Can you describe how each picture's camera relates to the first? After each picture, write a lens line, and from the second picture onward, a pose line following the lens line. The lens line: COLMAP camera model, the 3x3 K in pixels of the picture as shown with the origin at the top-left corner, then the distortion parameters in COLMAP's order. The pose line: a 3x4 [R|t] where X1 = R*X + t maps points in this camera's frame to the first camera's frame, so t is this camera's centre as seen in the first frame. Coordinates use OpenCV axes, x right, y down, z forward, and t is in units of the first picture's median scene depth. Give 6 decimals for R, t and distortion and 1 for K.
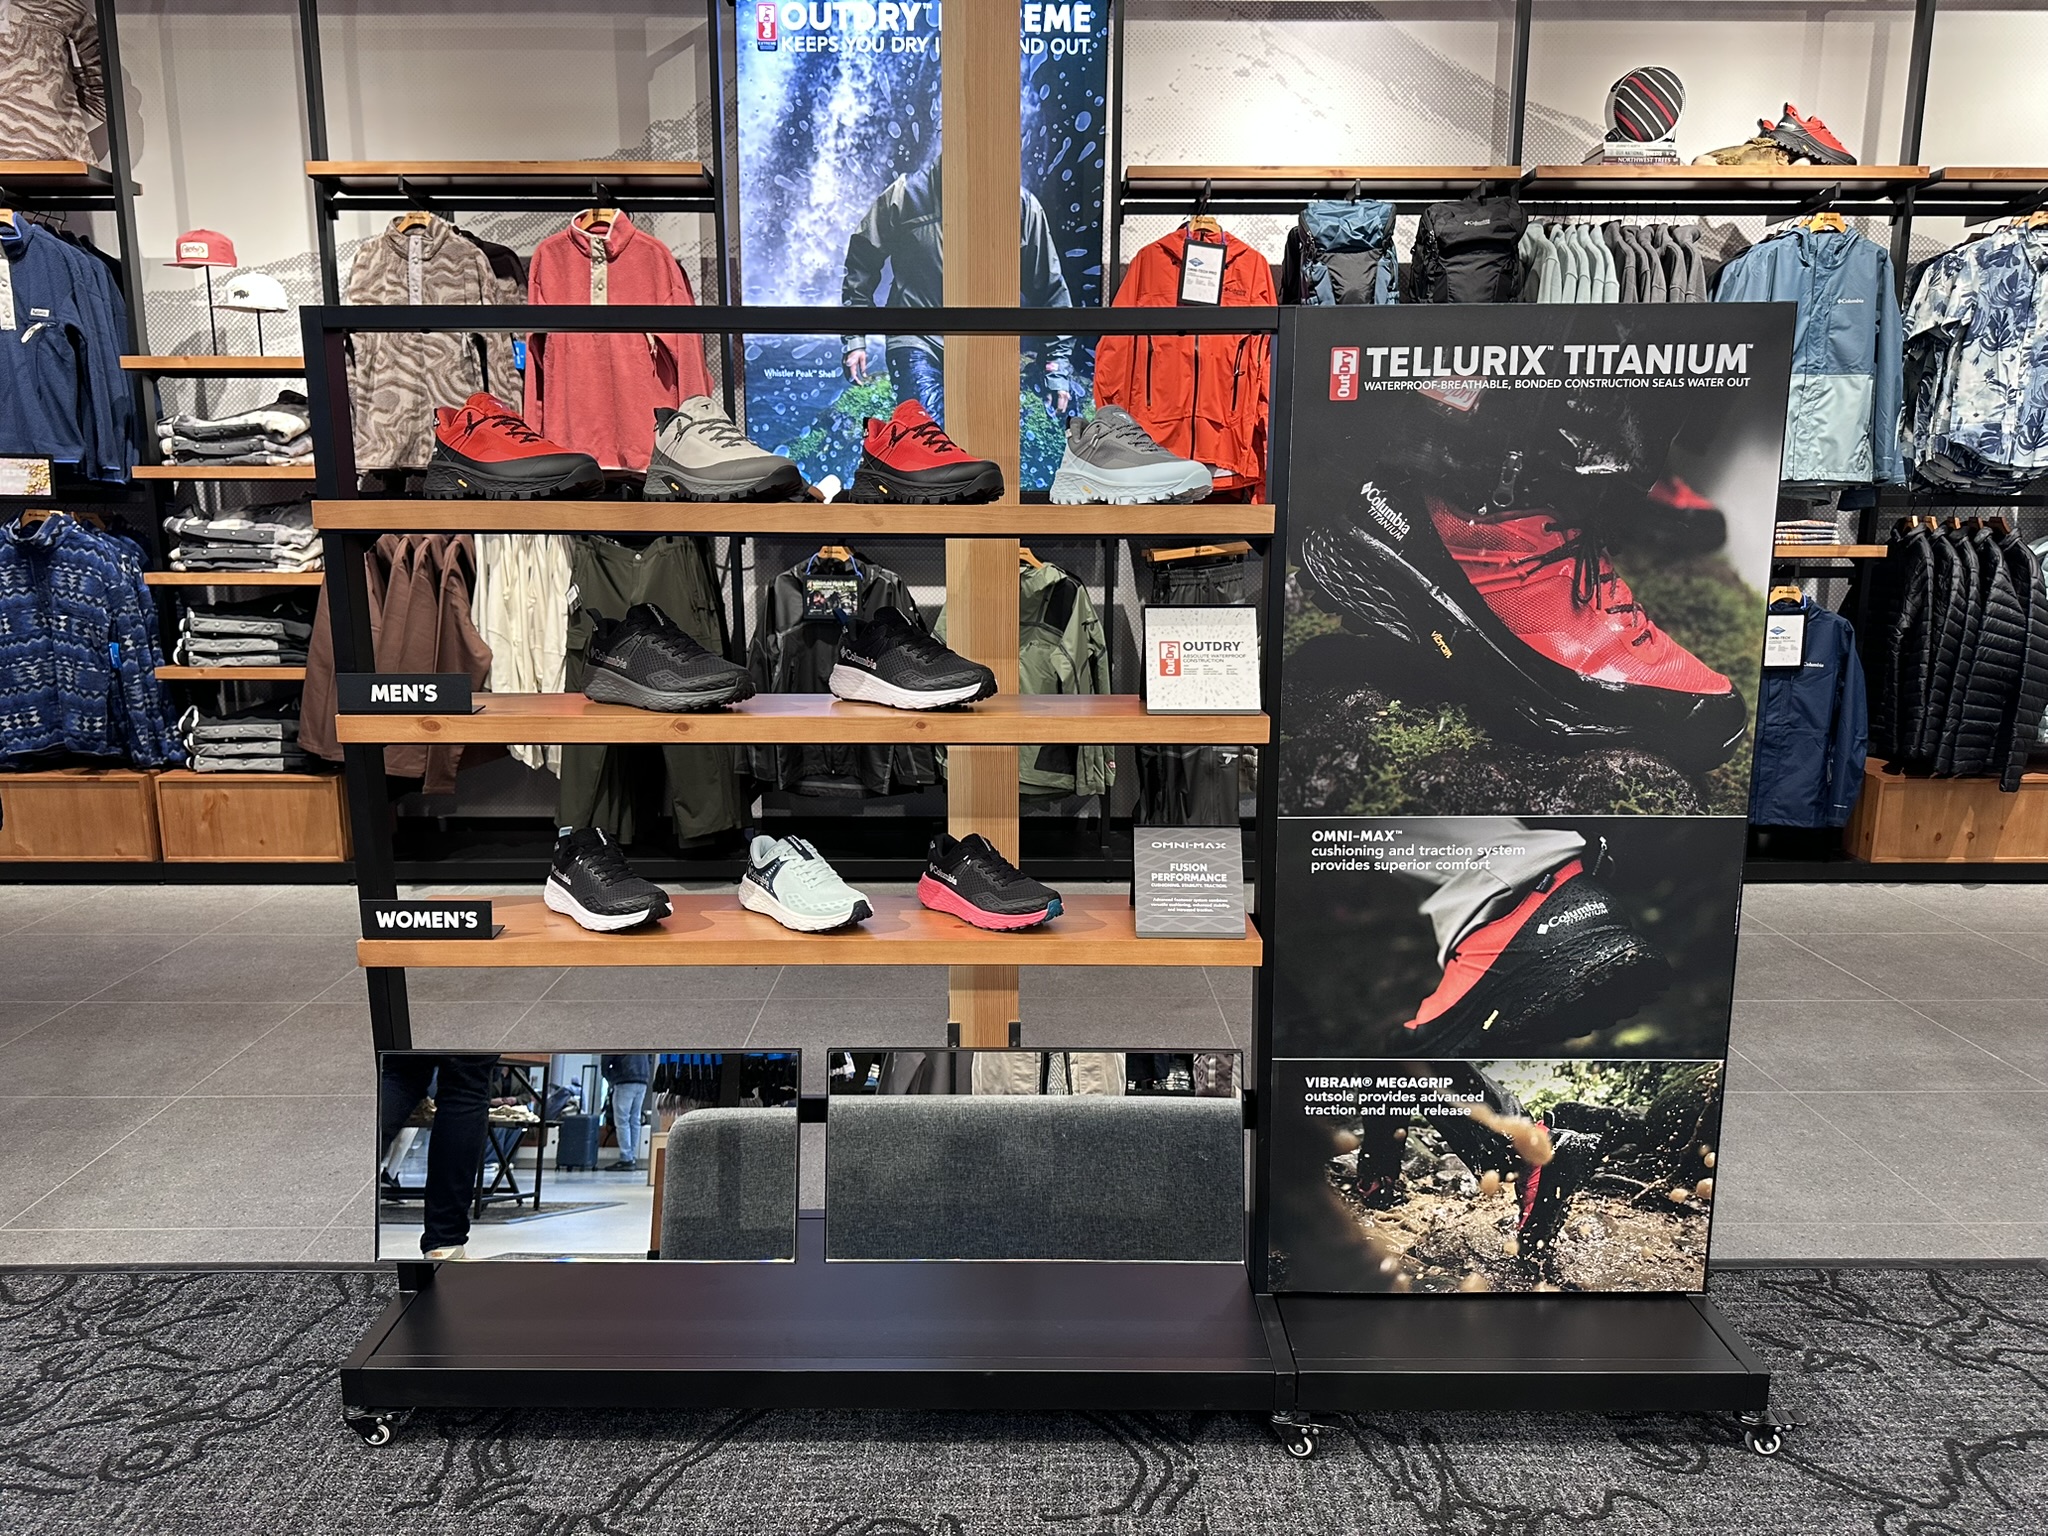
lens RADIAL K [[1455.9, 0, 1016.5], [0, 1455.9, 775.4], [0, 0, 1]] dist [0.025264, -0.029397]
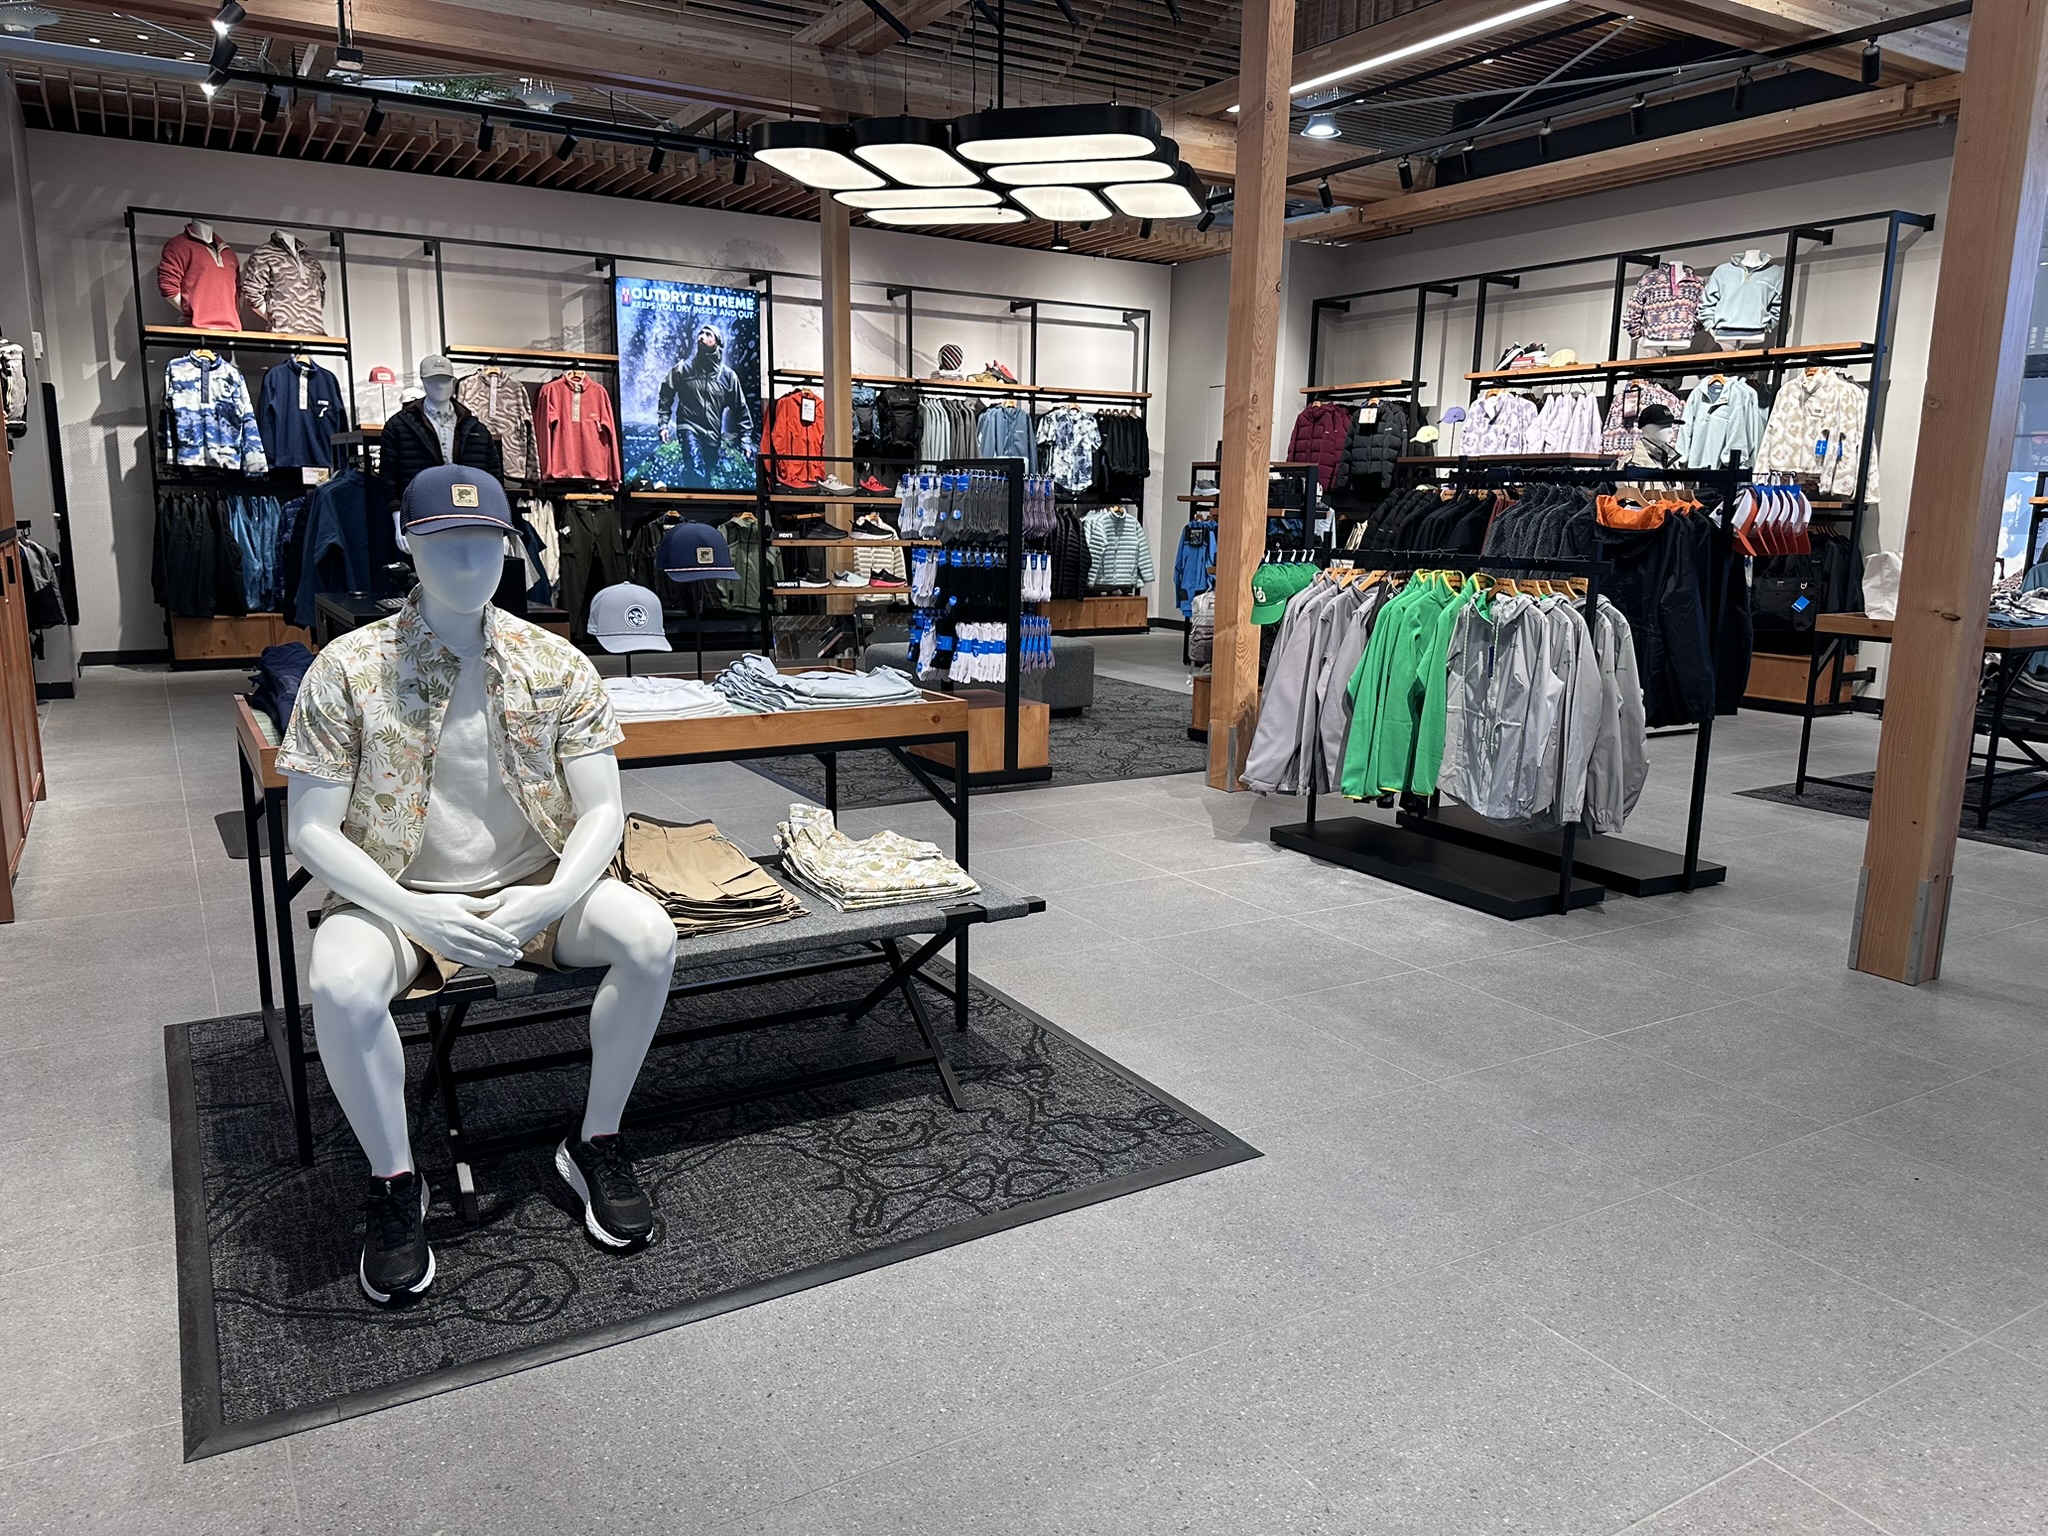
lens RADIAL K [[1434.3, 0, 1024.0], [0, 1434.3, 768.0], [0, 0, 1]] dist [0.193308, -0.390505]
pose [[0.861194, -0.079523, 0.502018, -1.717853], [0.081248, 0.996523, 0.018478, 0.540322], [-0.501741, 0.024875, 0.864660, -2.753973]]
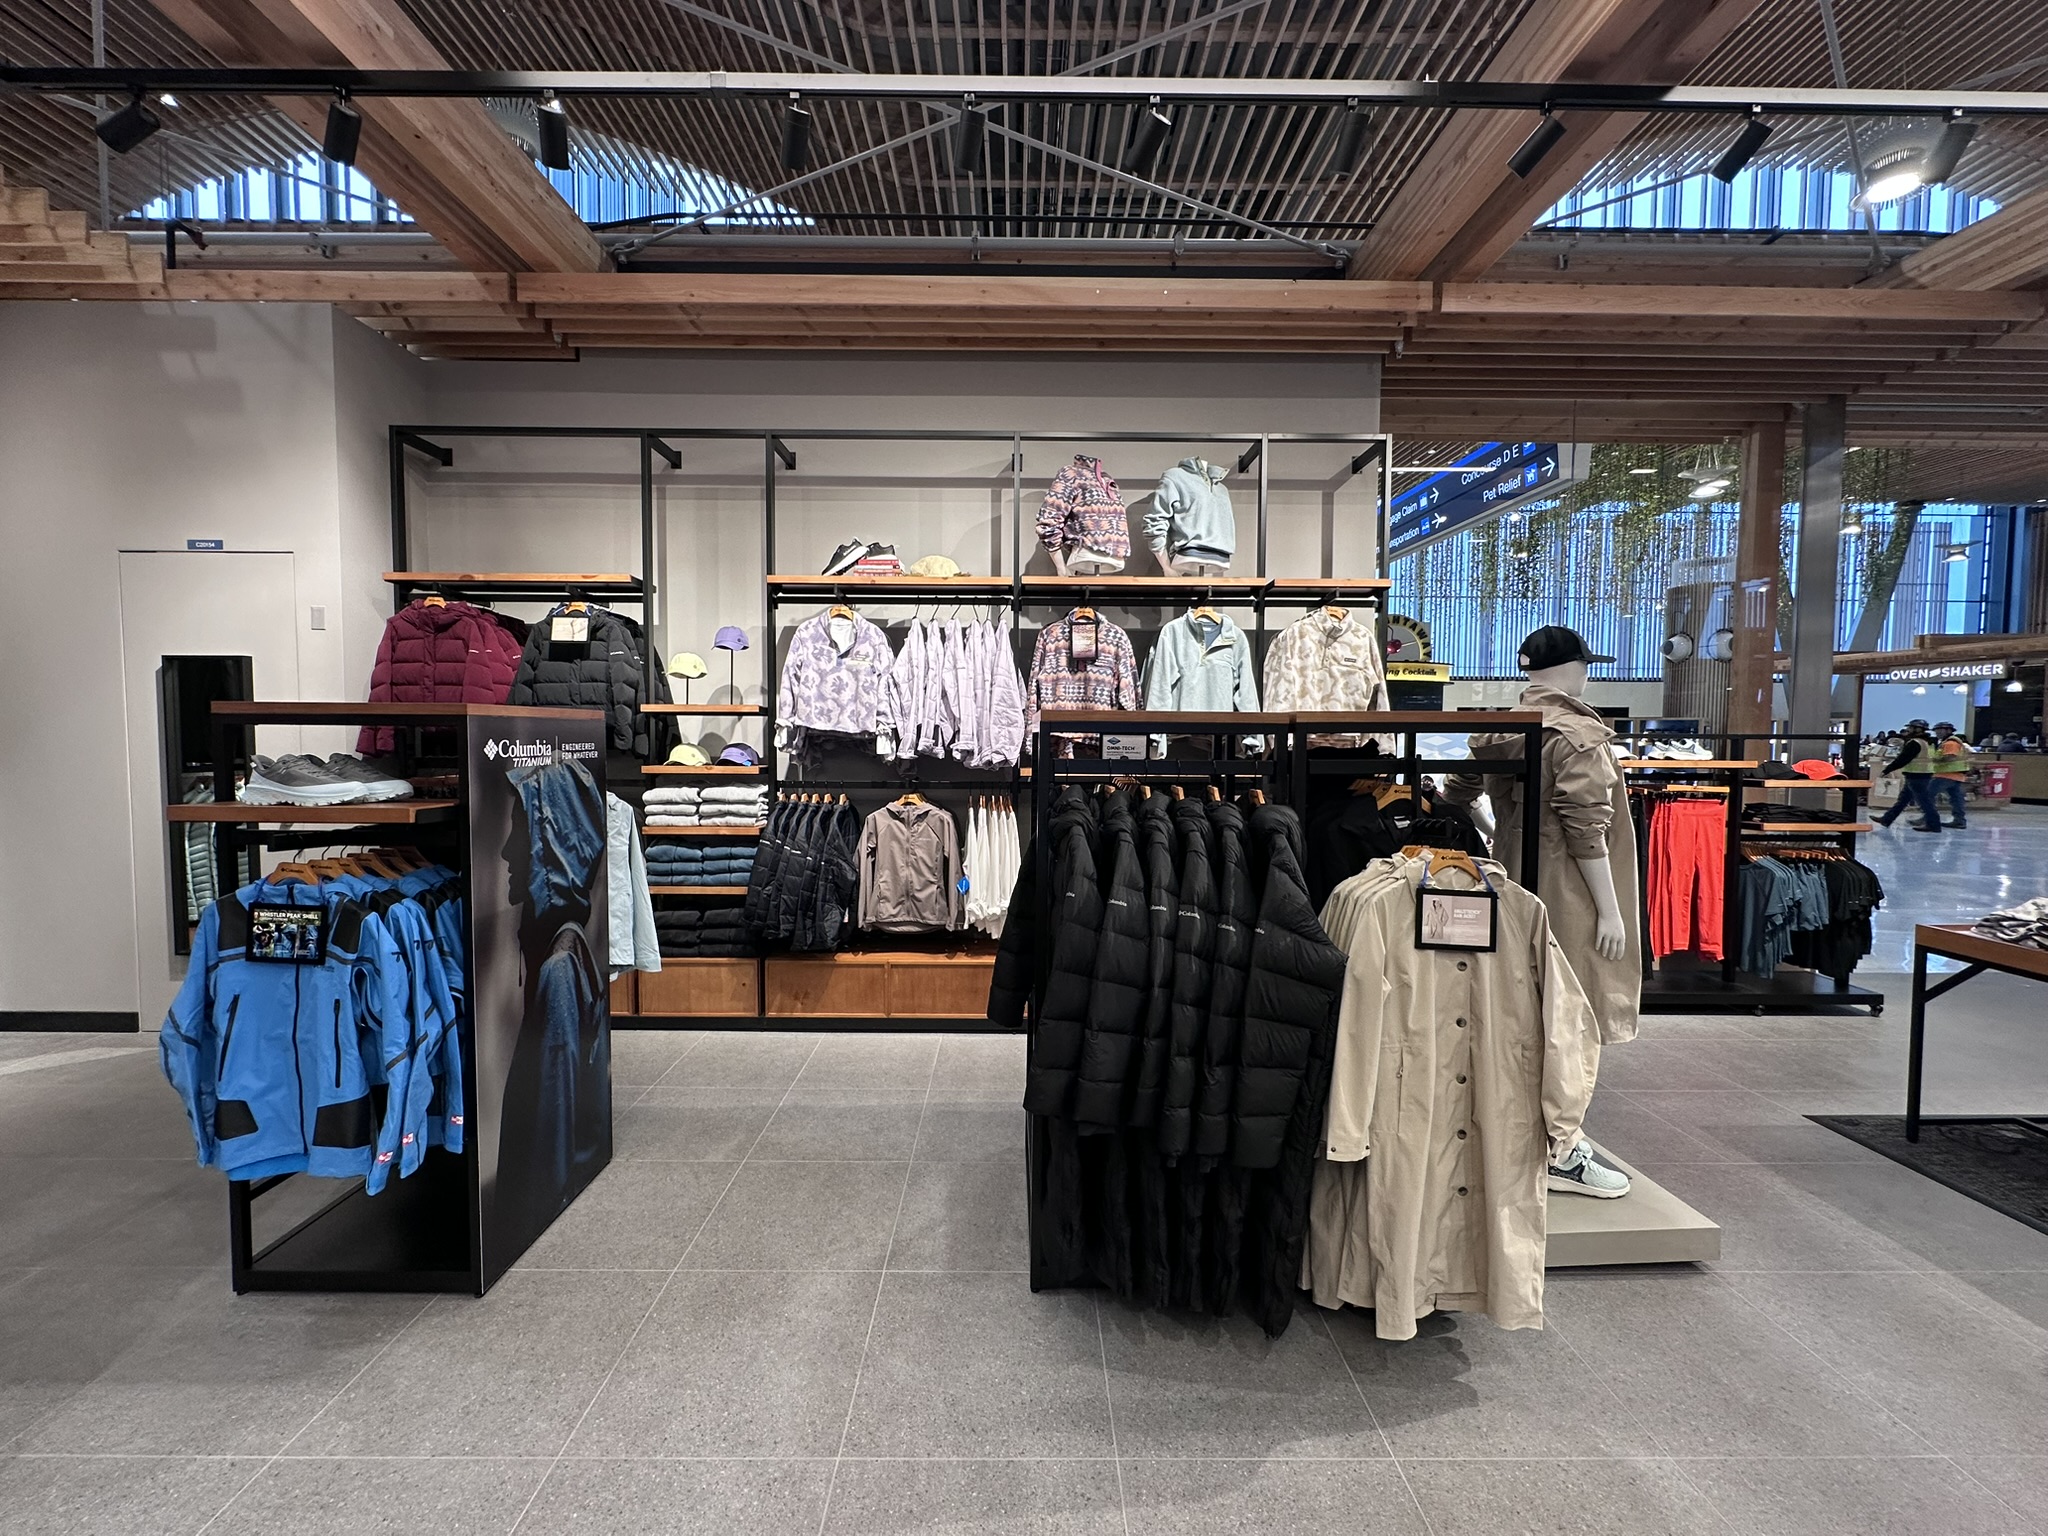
lens RADIAL K [[817.8, 0, 1021.7], [0, 817.8, 766.1], [0, 0, 1]] dist [-0.001745, 0.000510]
pose [[-0.003191, -0.046219, 0.998926, 0.274825], [0.185615, 0.981545, 0.046008, -0.117356], [-0.982617, 0.185562, 0.005447, 0.111272]]
